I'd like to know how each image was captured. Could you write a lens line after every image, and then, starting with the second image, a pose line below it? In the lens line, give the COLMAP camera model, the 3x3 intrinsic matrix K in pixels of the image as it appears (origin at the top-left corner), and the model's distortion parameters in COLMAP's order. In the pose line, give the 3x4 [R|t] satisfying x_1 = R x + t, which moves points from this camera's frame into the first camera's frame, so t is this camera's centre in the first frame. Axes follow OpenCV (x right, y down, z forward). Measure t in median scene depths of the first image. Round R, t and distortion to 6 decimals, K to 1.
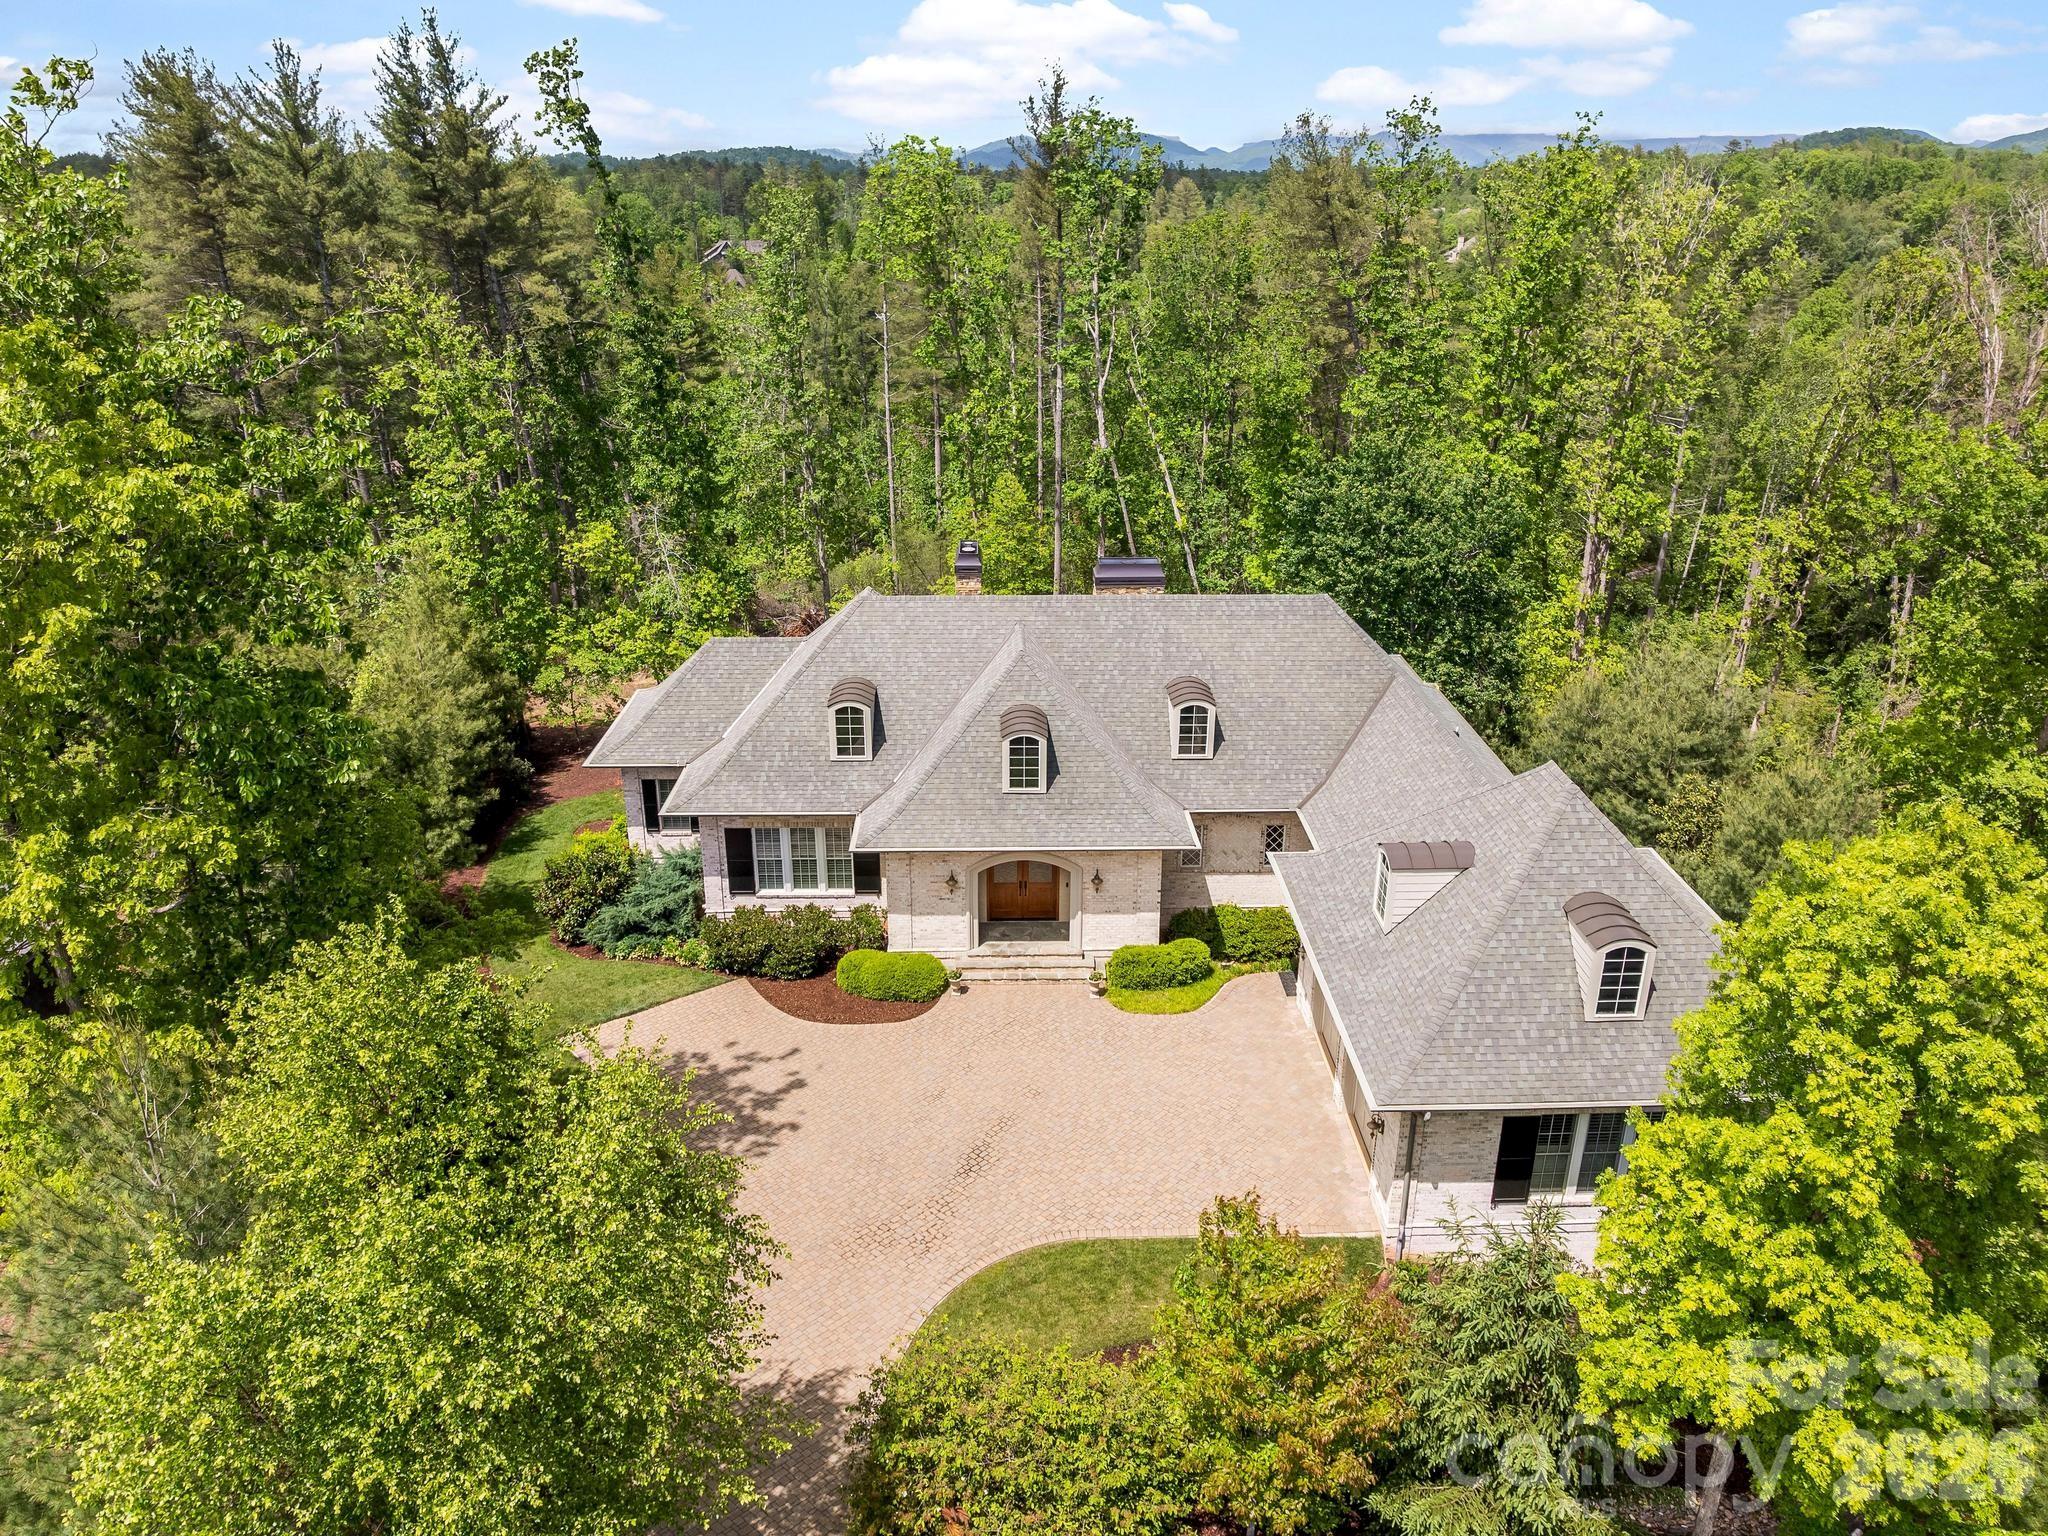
lens RADIAL K [[1460.9, 0, 1029.4], [0, 1460.9, 758.2], [0, 0, 1]] dist [-0.038414, 0.001542]
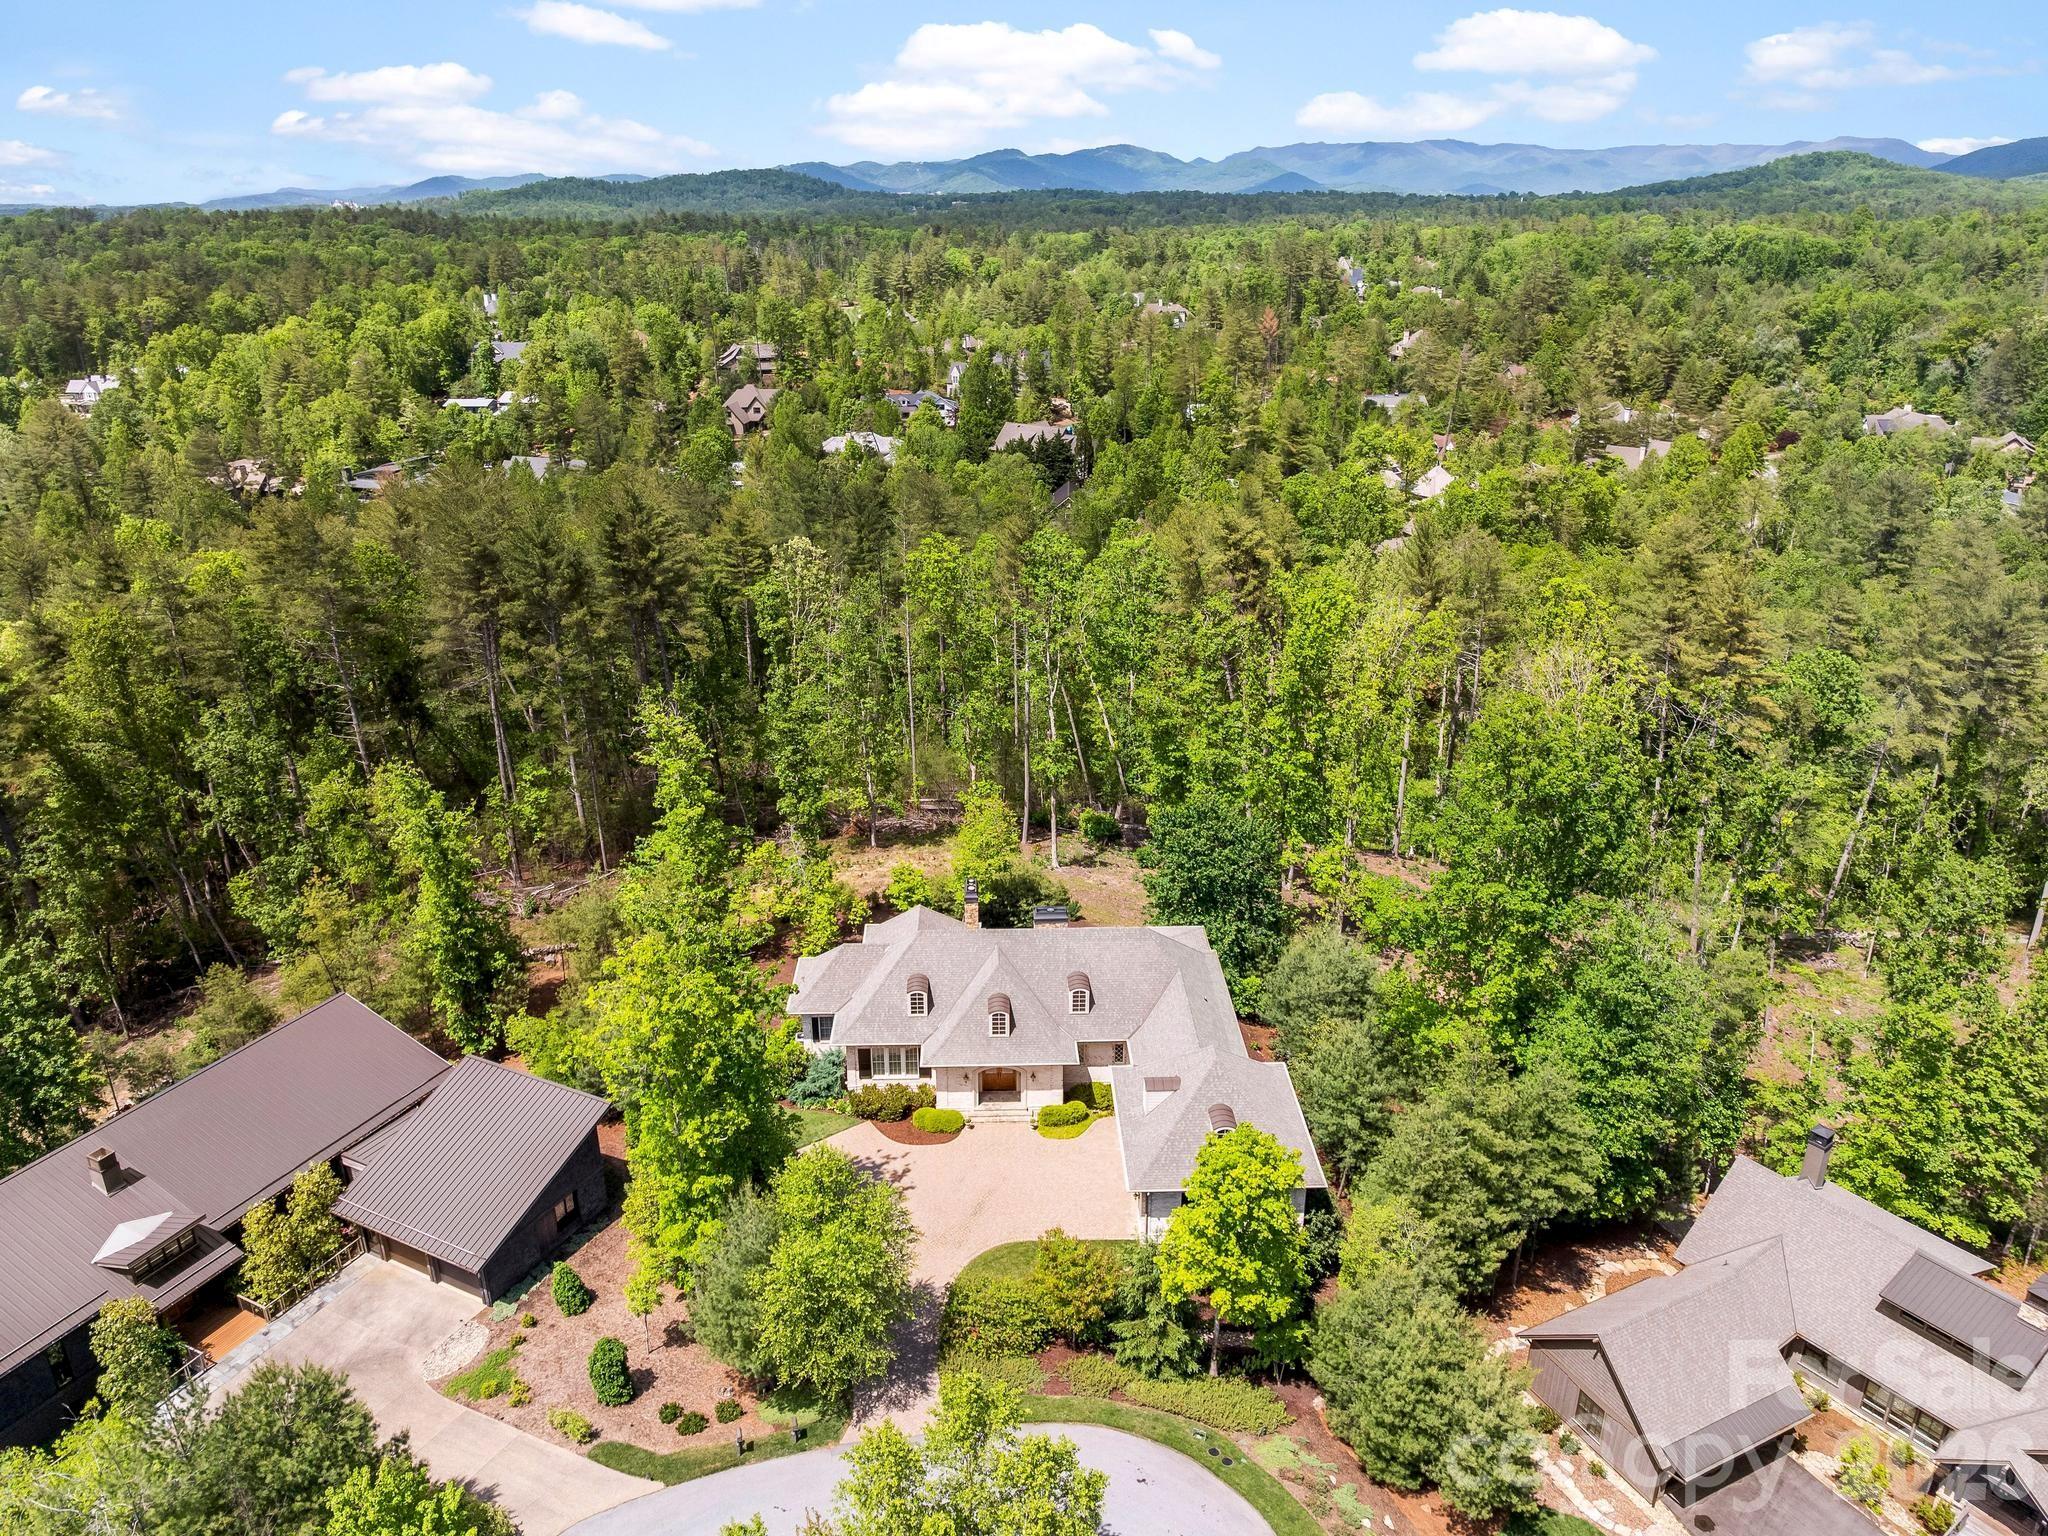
lens RADIAL K [[1460.9, 0, 1029.4], [0, 1460.9, 758.2], [0, 0, 1]] dist [-0.038414, 0.001542]
pose [[0.999966, -0.006792, 0.004730, 0.032652], [0.006803, 0.999974, -0.002267, -0.369593], [-0.004715, 0.002299, 0.999986, -1.124972]]
